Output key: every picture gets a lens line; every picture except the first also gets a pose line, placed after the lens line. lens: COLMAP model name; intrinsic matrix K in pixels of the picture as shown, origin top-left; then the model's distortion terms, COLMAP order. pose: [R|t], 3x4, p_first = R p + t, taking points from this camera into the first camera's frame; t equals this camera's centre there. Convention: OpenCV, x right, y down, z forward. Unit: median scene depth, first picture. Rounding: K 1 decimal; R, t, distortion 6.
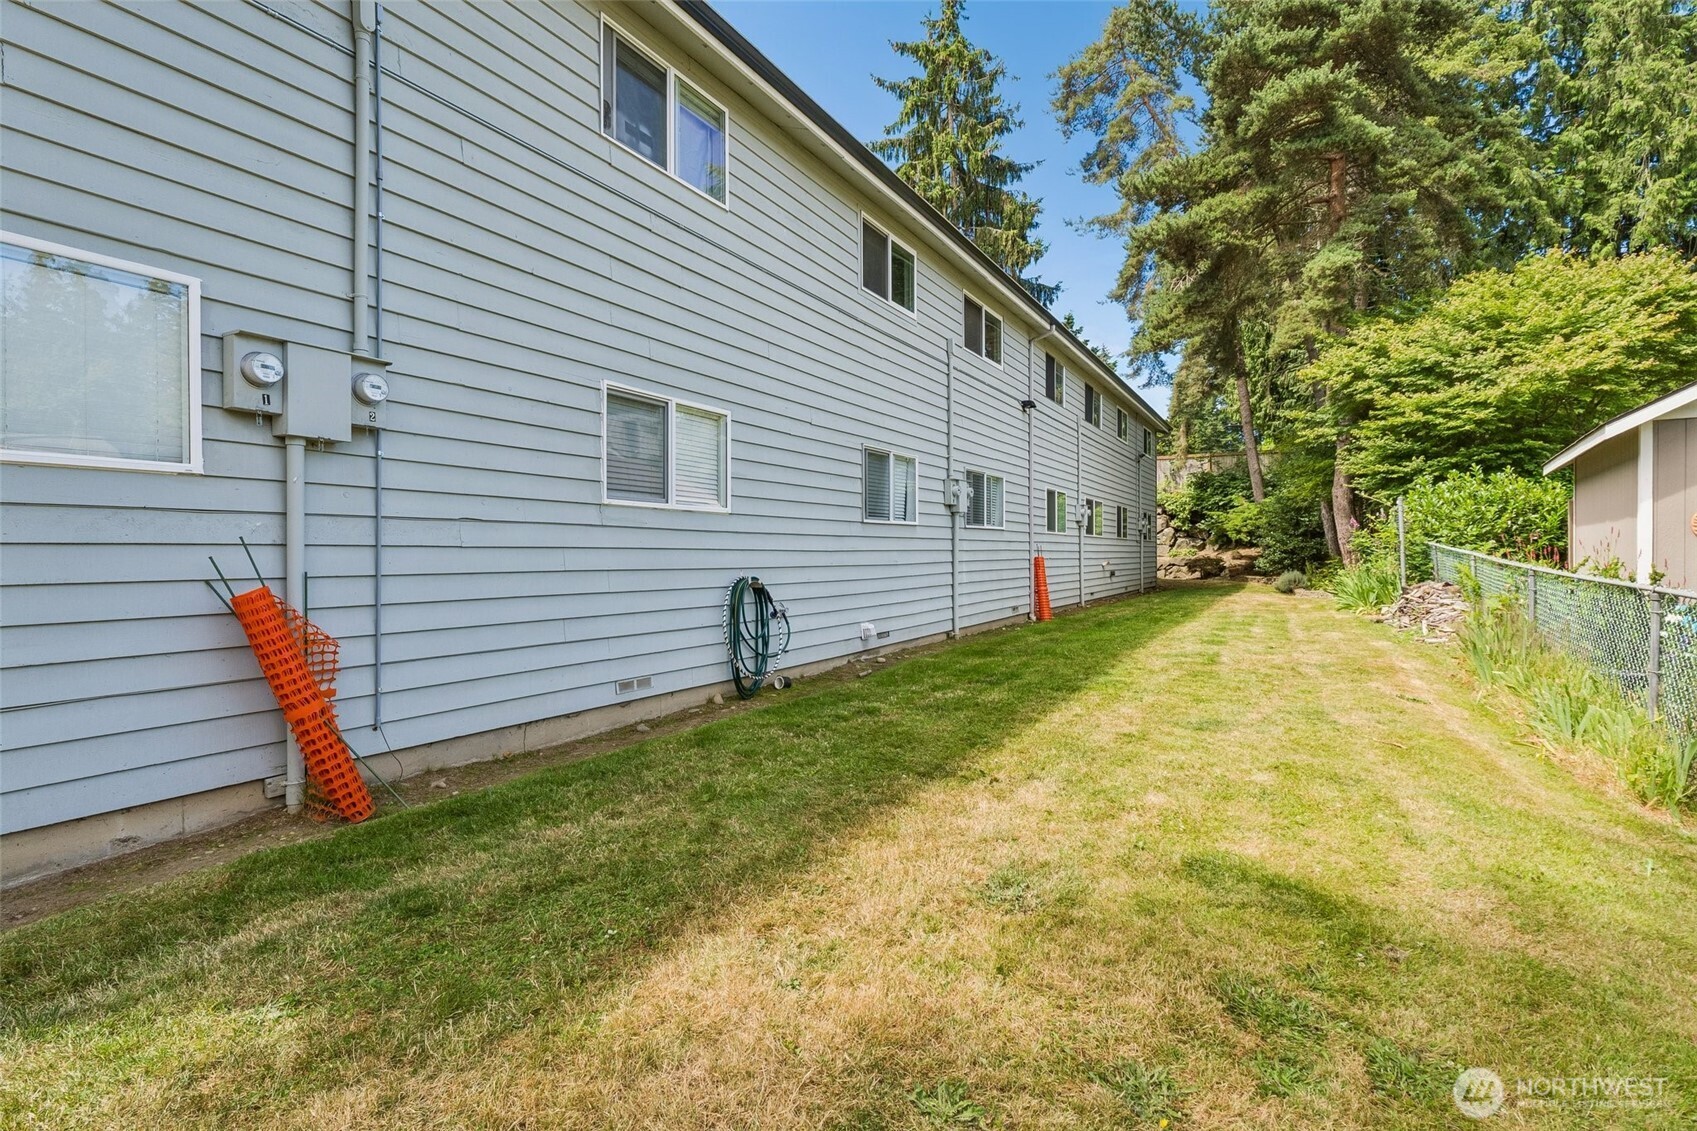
lens RADIAL K [[837.4, 0, 857.6], [0, 837.4, 558.3], [0, 0, 1]] dist [-0.004654, -0.000282]
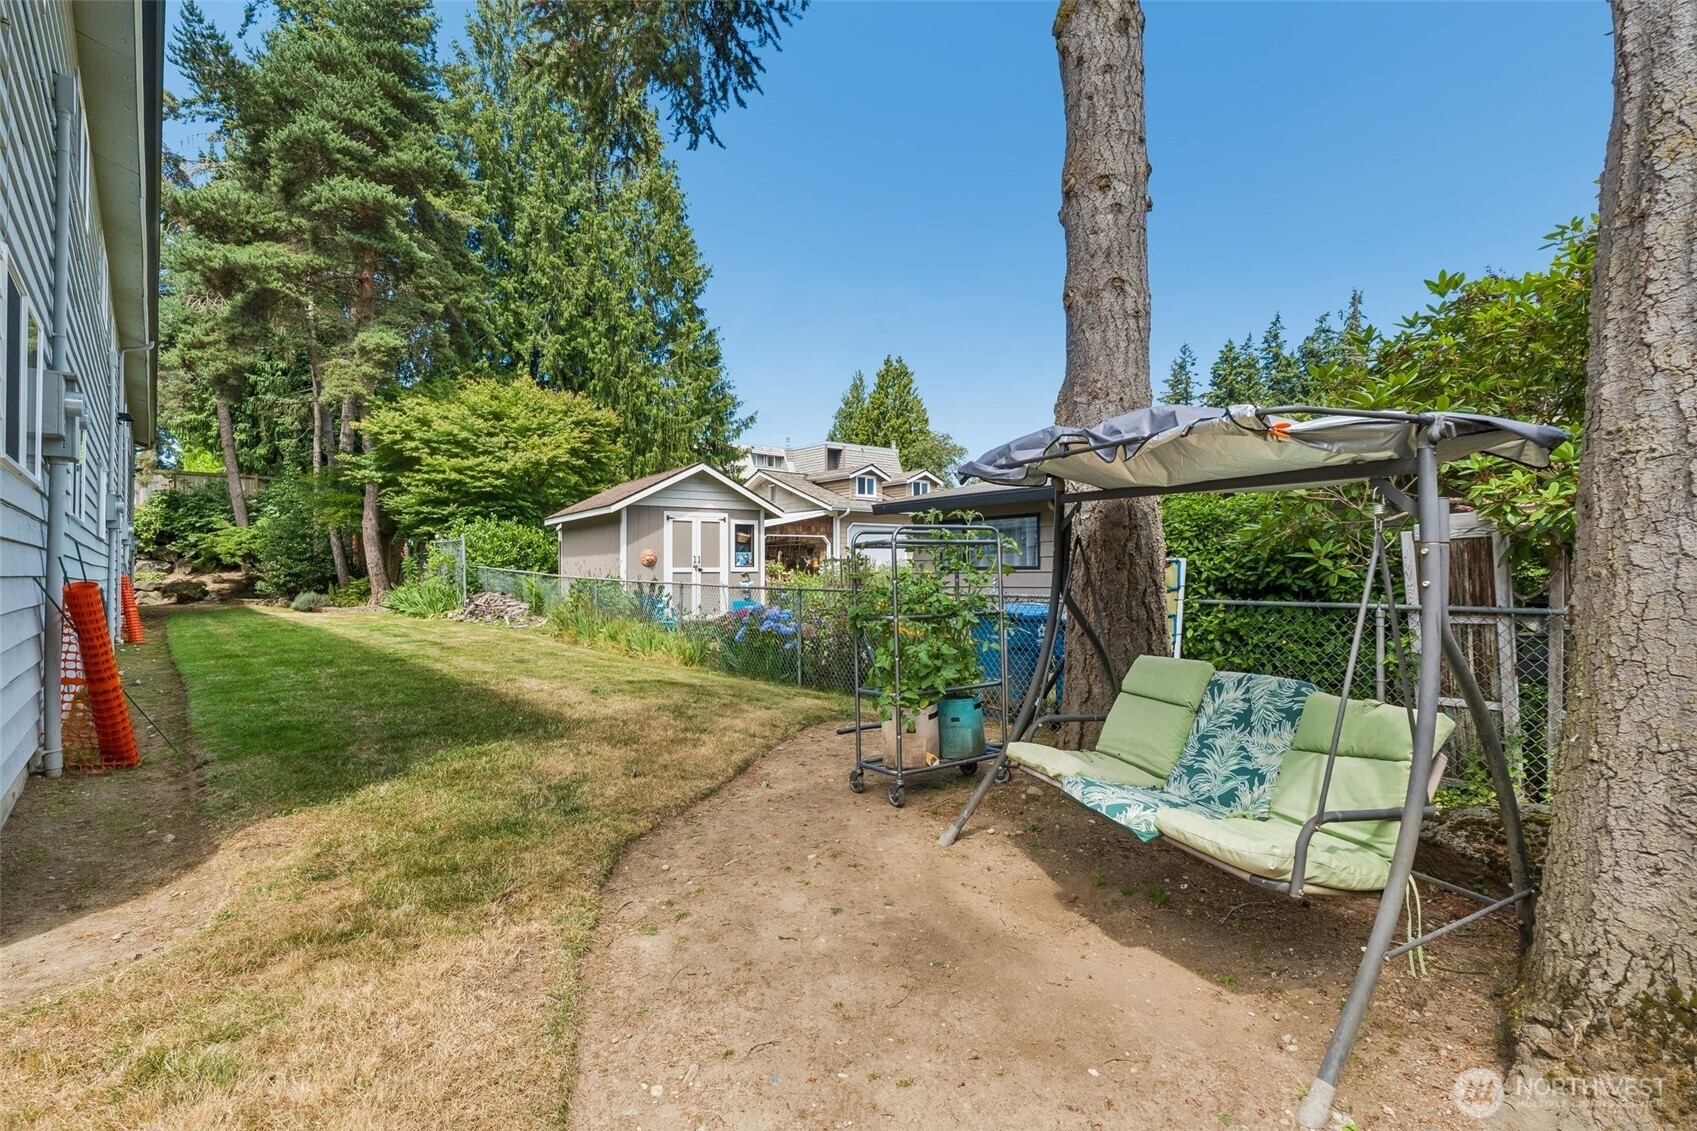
lens RADIAL K [[837.4, 0, 857.6], [0, 837.4, 558.3], [0, 0, 1]] dist [-0.004654, -0.000282]
pose [[0.377909, 0.021633, 0.925590, -0.307137], [0.008750, 0.999599, -0.026936, 0.009095], [-0.925802, 0.018278, 0.377568, -0.117504]]
